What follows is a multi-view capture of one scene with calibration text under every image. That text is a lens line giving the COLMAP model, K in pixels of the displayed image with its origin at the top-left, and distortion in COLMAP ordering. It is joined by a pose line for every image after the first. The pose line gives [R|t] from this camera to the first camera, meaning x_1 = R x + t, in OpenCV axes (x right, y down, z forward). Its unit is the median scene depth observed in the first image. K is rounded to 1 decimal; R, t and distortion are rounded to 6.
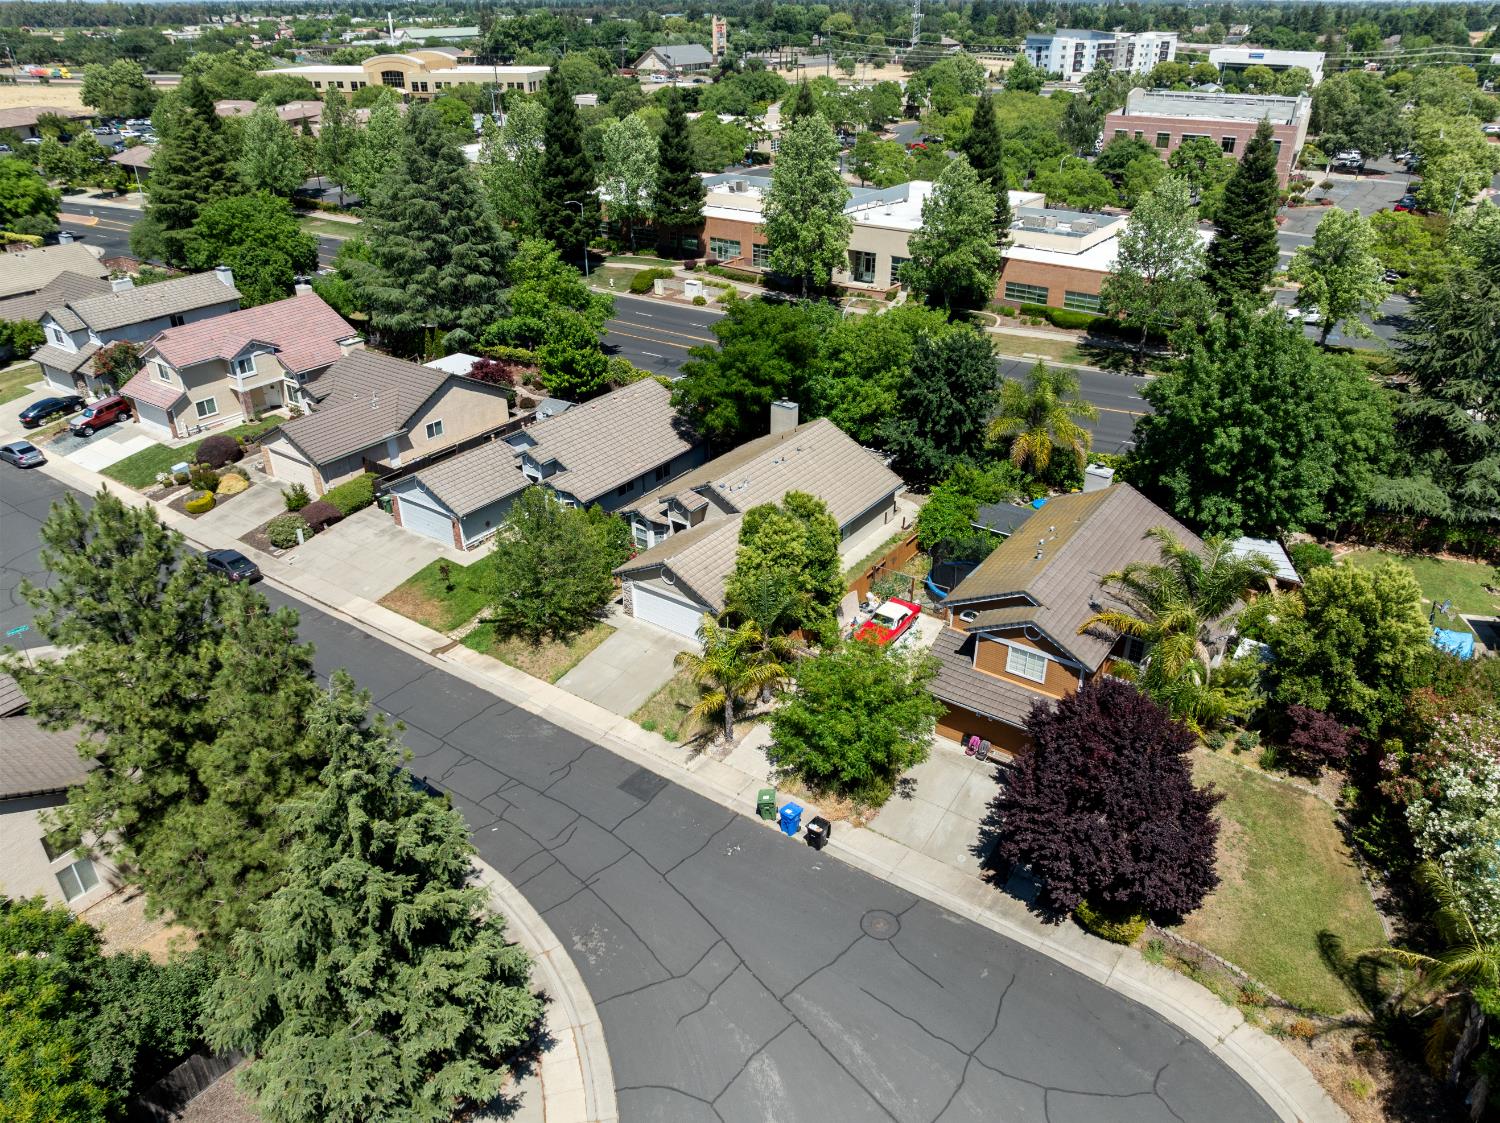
lens RADIAL K [[1051.0, 0, 750.0], [0, 1051.0, 561.5], [0, 0, 1]] dist [-0.021425, -0.045399]
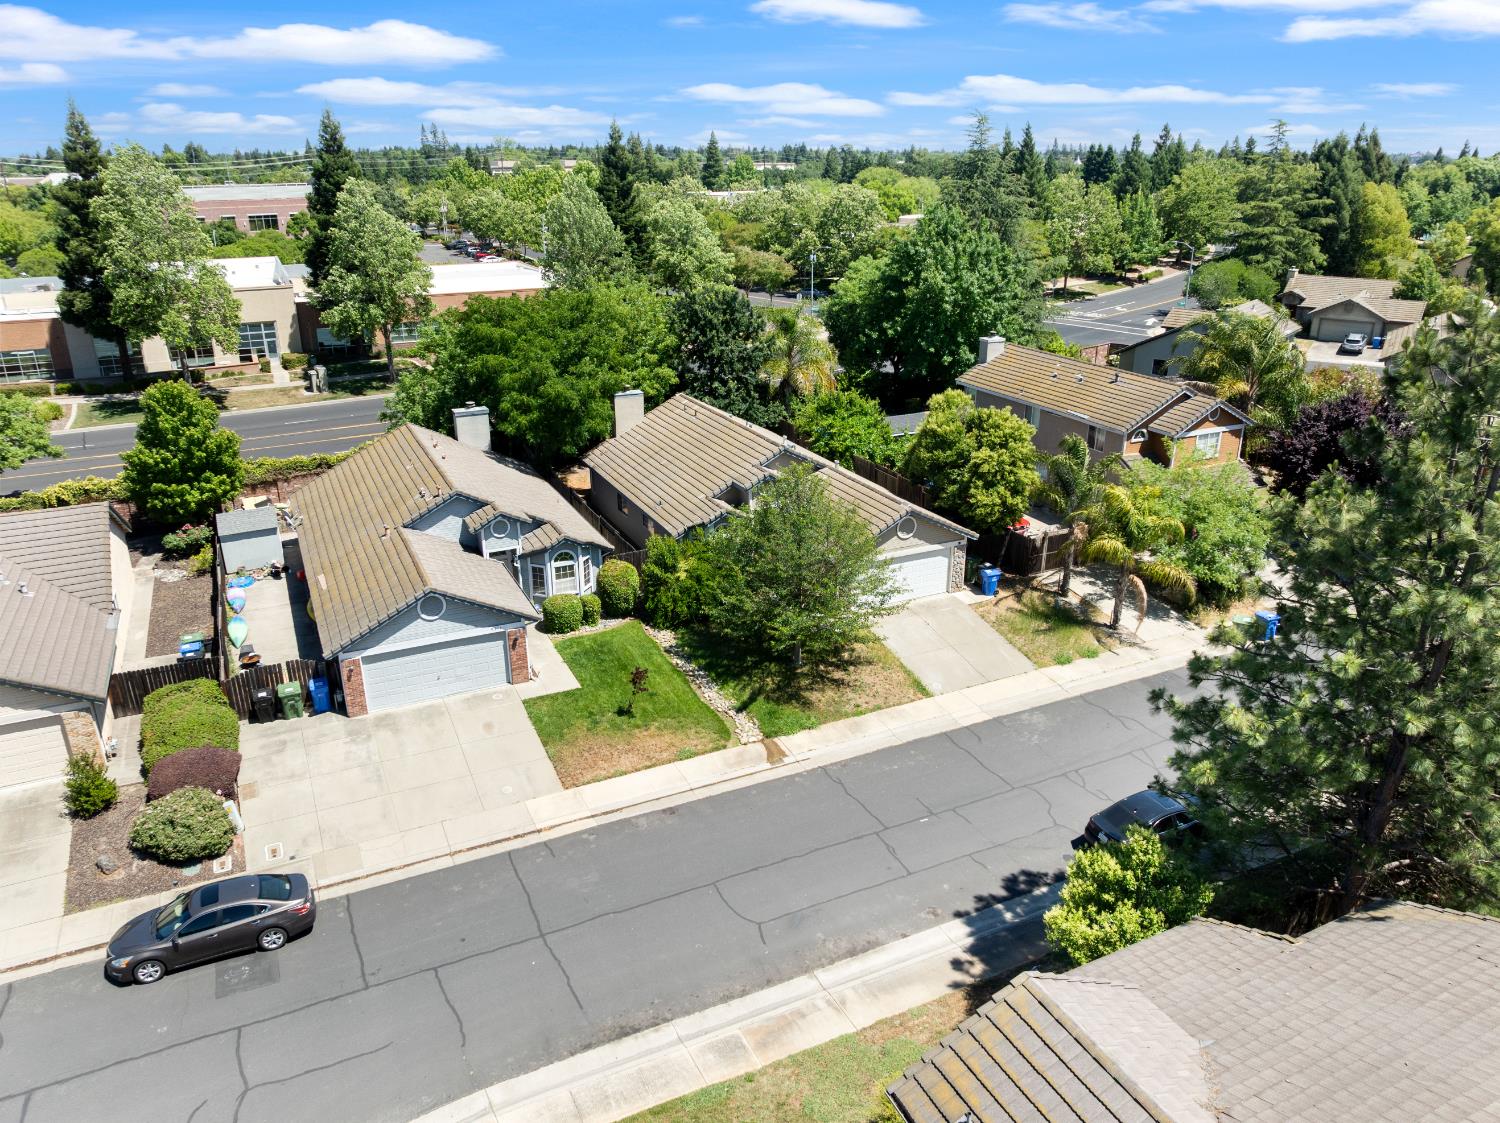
lens RADIAL K [[1053.3, 0, 750.0], [0, 1053.3, 561.5], [0, 0, 1]] dist [-0.041994, 0.008889]
pose [[0.489633, -0.316814, 0.812335, -0.663288], [0.415921, 0.903691, 0.101748, -0.078831], [-0.766335, 0.288048, 0.574246, 0.520375]]
